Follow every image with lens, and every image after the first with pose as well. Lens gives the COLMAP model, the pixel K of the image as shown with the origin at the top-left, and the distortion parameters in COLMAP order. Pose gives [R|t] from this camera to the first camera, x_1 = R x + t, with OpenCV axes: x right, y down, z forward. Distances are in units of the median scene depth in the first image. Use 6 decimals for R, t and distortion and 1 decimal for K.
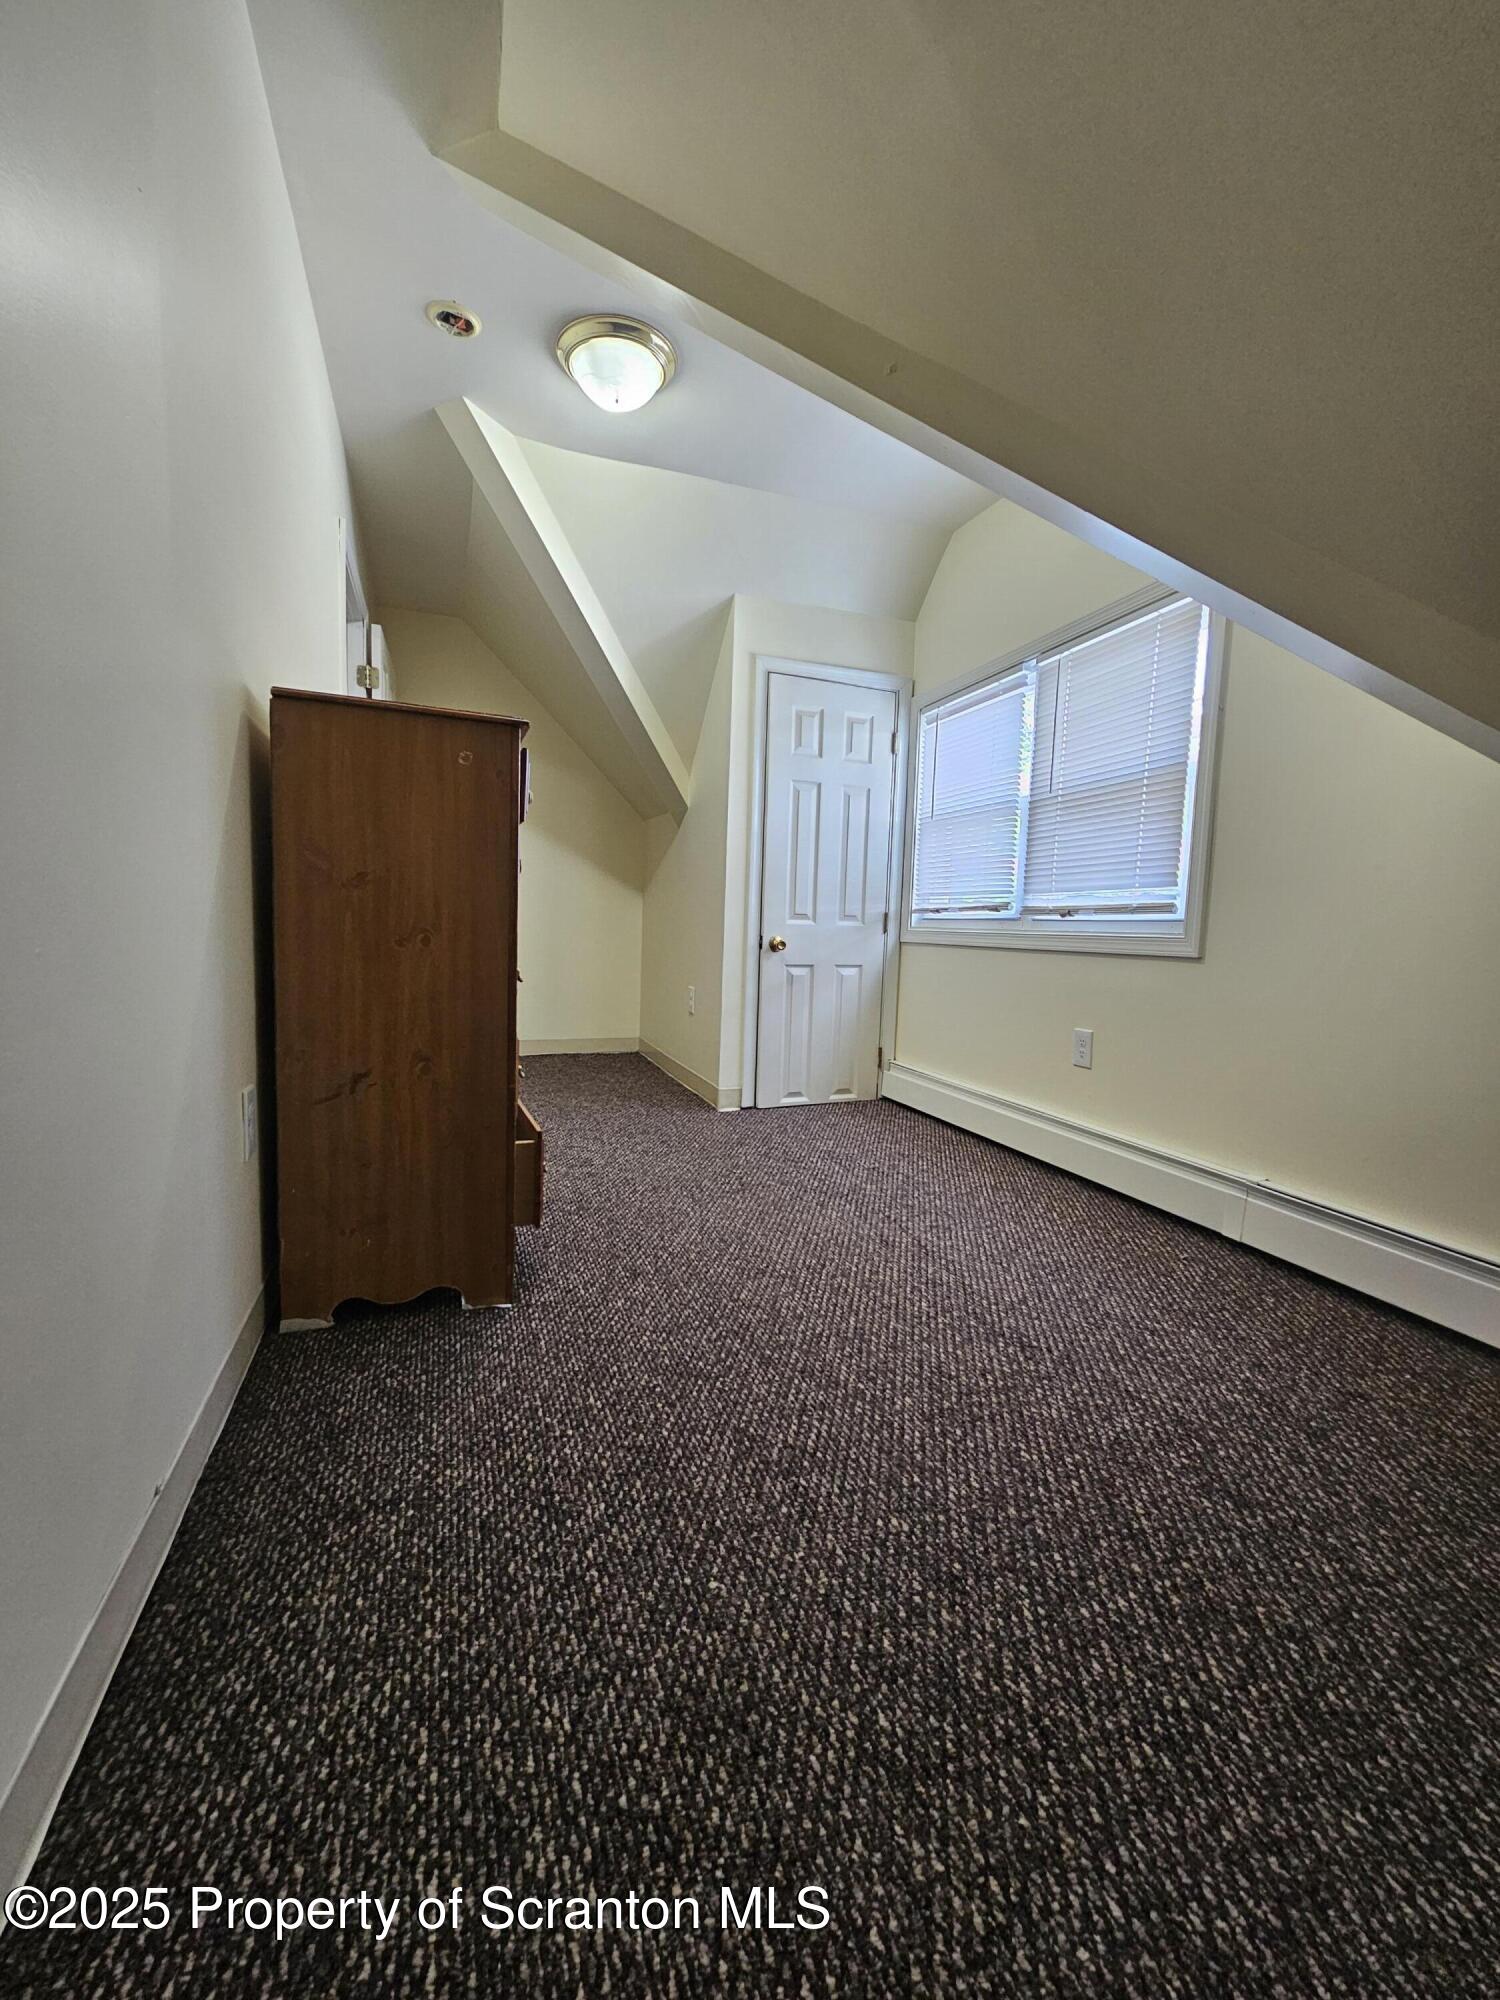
lens RADIAL K [[824.0, 0, 744.2], [0, 824.0, 1001.3], [0, 0, 1]] dist [-0.000006, 0.000059]
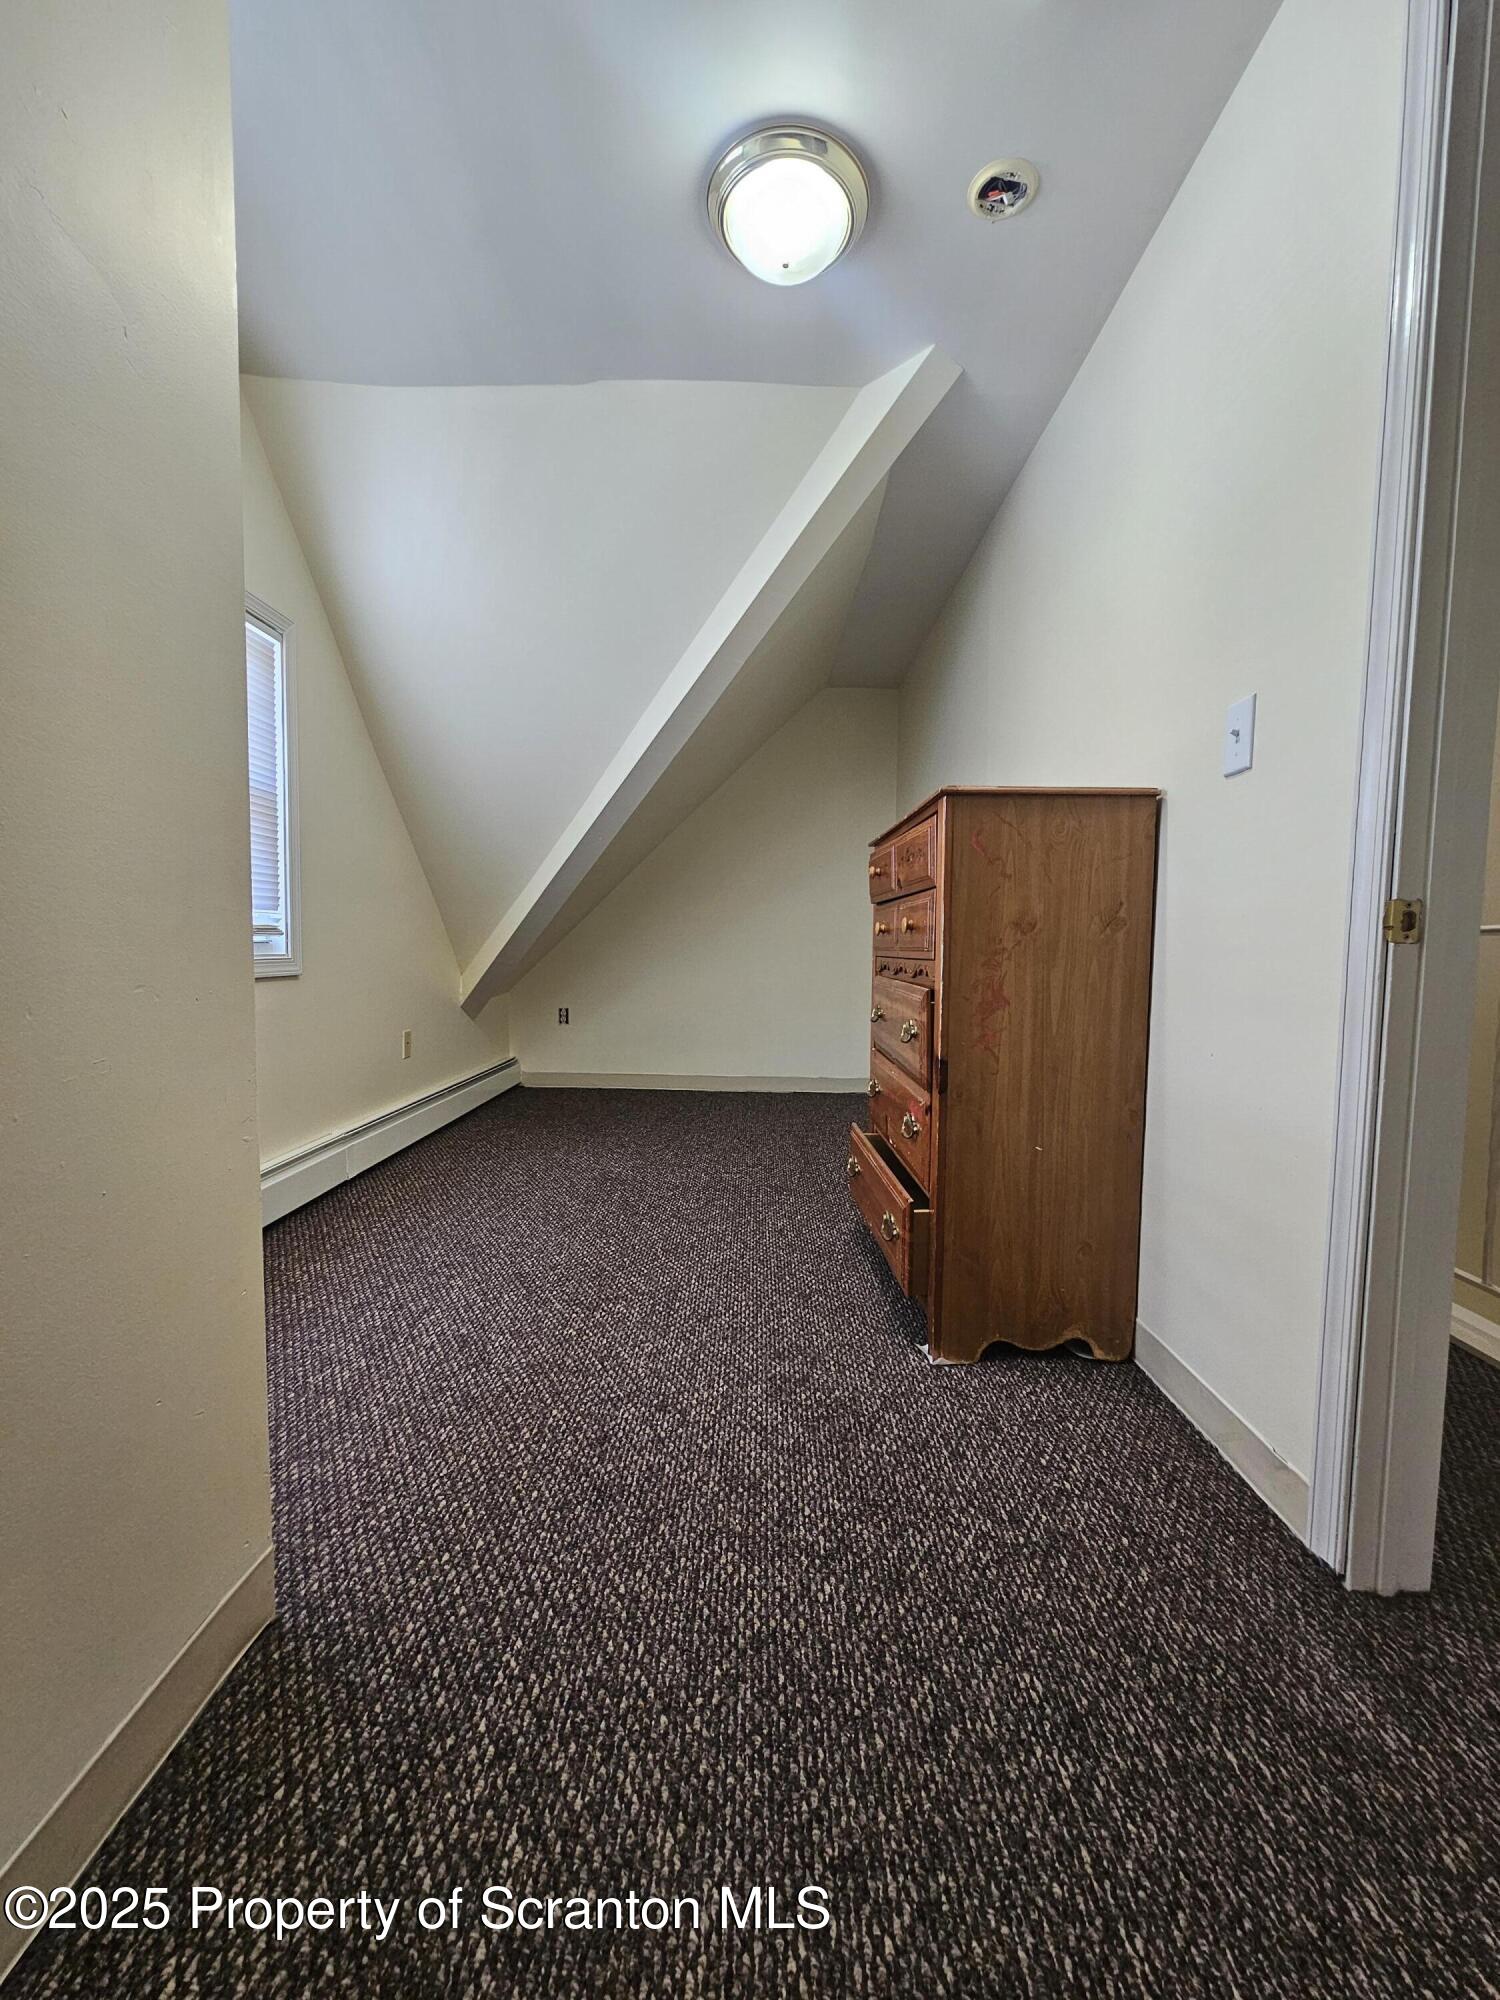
lens RADIAL K [[824.0, 0, 744.2], [0, 824.0, 1001.3], [0, 0, 1]] dist [-0.000006, 0.000059]
pose [[-0.934884, -0.073161, 0.347331, -0.421219], [-0.017438, 0.986813, 0.160925, -0.207548], [-0.354524, 0.144390, -0.923831, 1.801869]]
